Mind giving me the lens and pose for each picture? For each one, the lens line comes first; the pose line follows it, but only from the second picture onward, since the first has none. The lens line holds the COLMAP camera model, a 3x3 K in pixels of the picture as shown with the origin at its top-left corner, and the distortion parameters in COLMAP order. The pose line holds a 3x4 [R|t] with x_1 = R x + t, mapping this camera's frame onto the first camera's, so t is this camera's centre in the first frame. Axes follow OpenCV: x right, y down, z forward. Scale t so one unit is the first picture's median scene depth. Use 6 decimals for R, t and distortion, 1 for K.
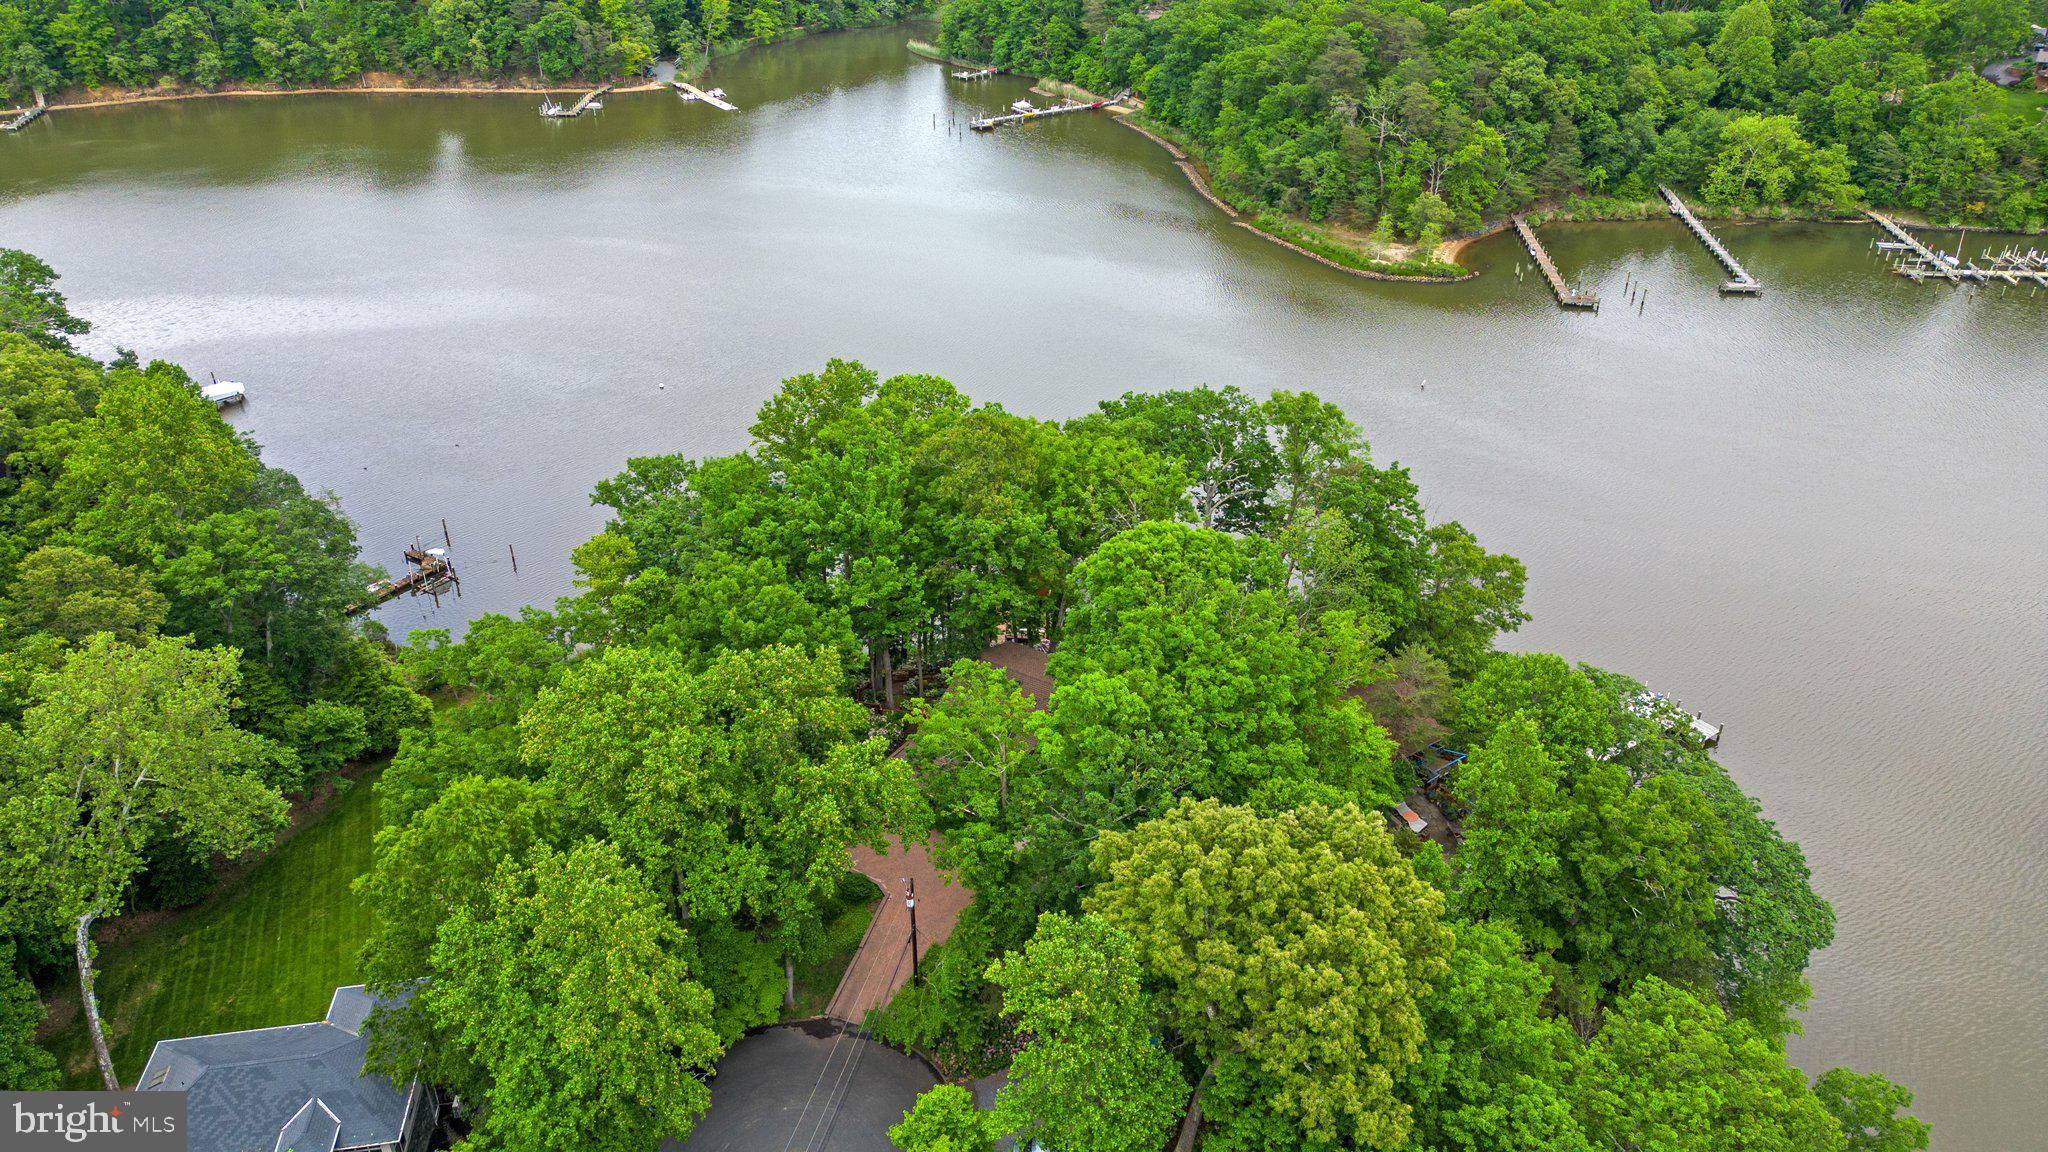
lens RADIAL K [[1432.2, 0, 1024.0], [0, 1432.2, 576.0], [0, 0, 1]] dist [0.088637, -0.075243]
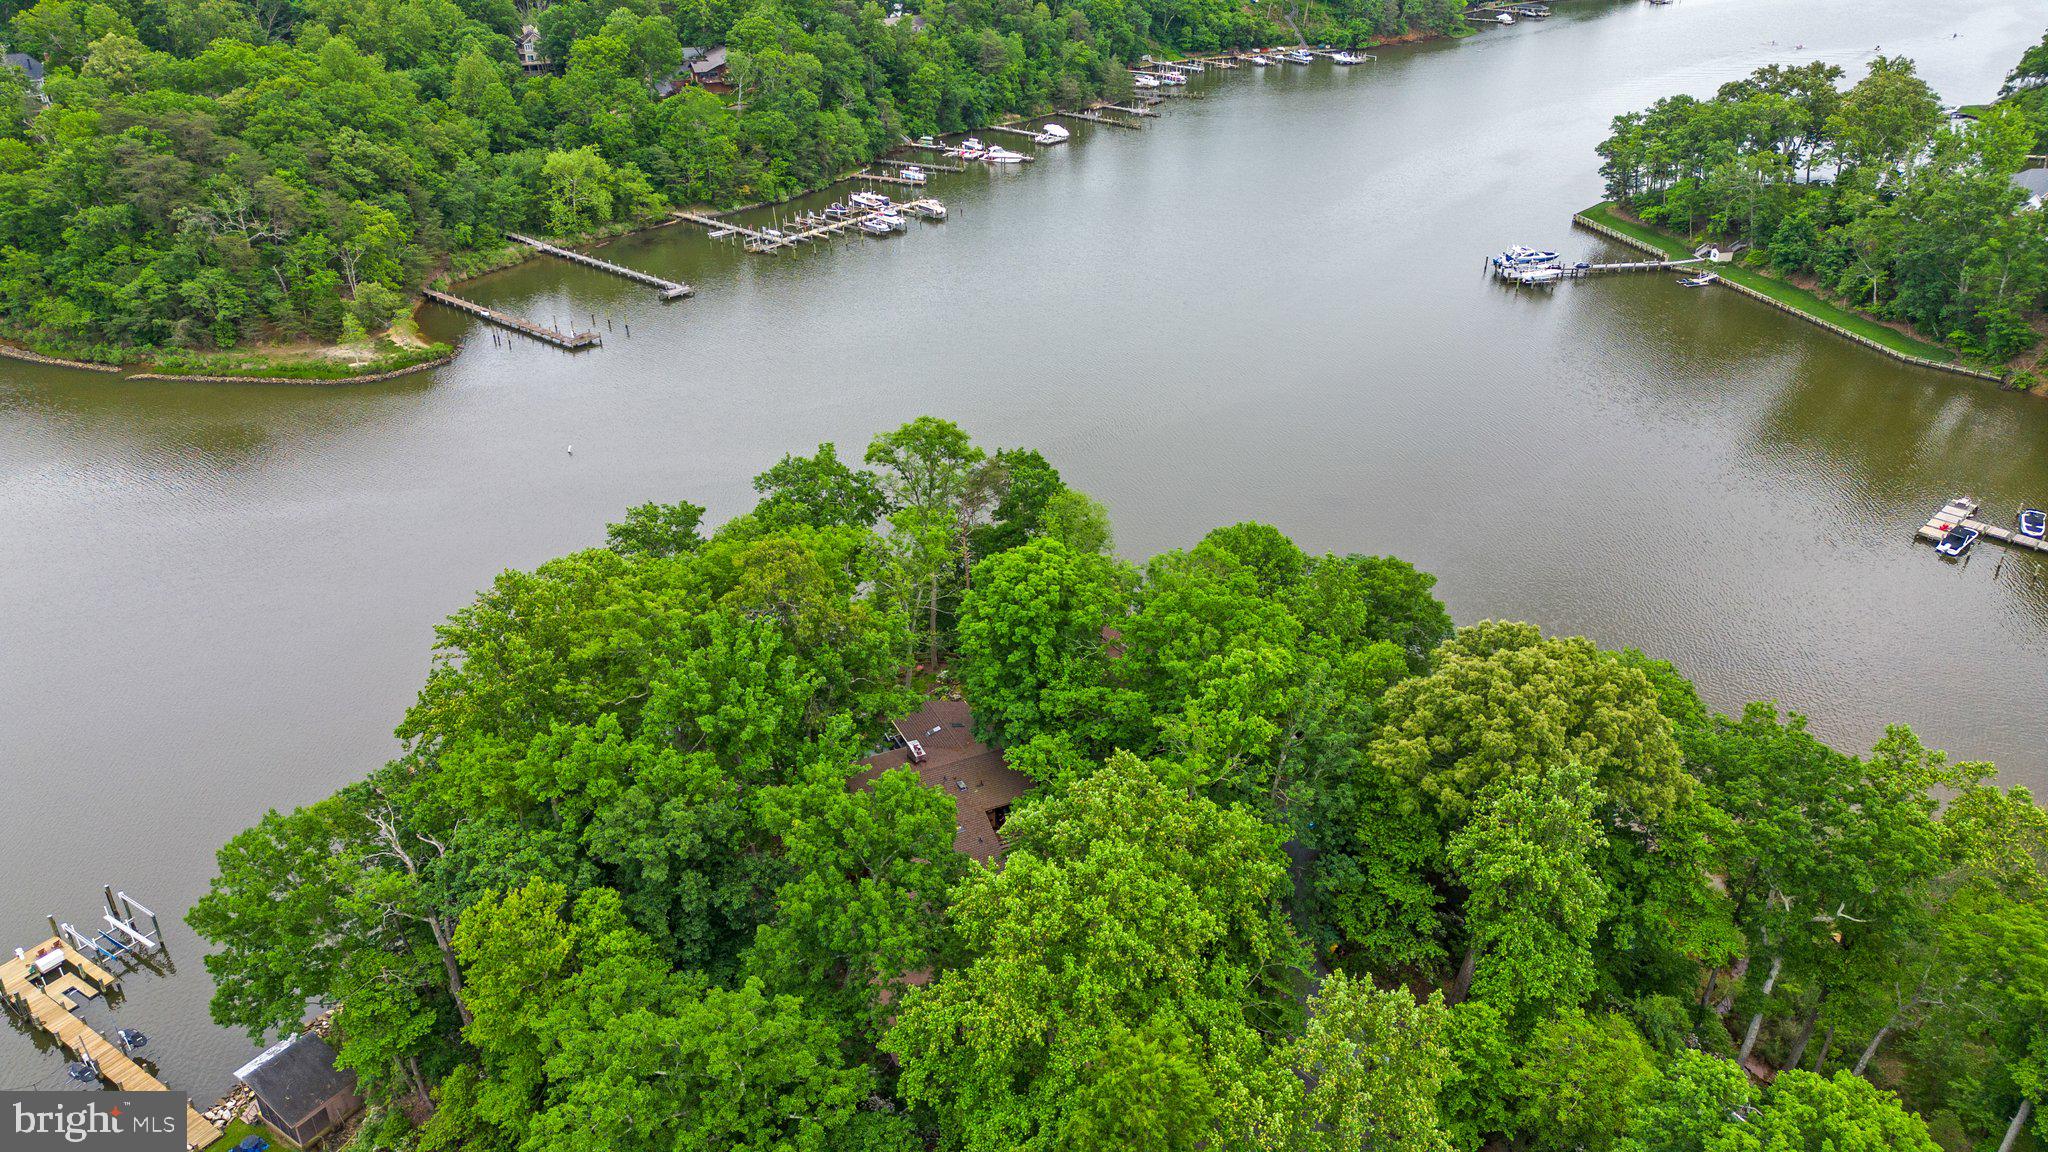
lens RADIAL K [[1432.2, 0, 1024.0], [0, 1432.2, 576.0], [0, 0, 1]] dist [0.088637, -0.075243]
pose [[0.576871, -0.399454, 0.712500, -0.201134], [0.426980, 0.891074, 0.153868, -0.055620], [-0.696354, 0.215461, 0.684593, 0.099634]]
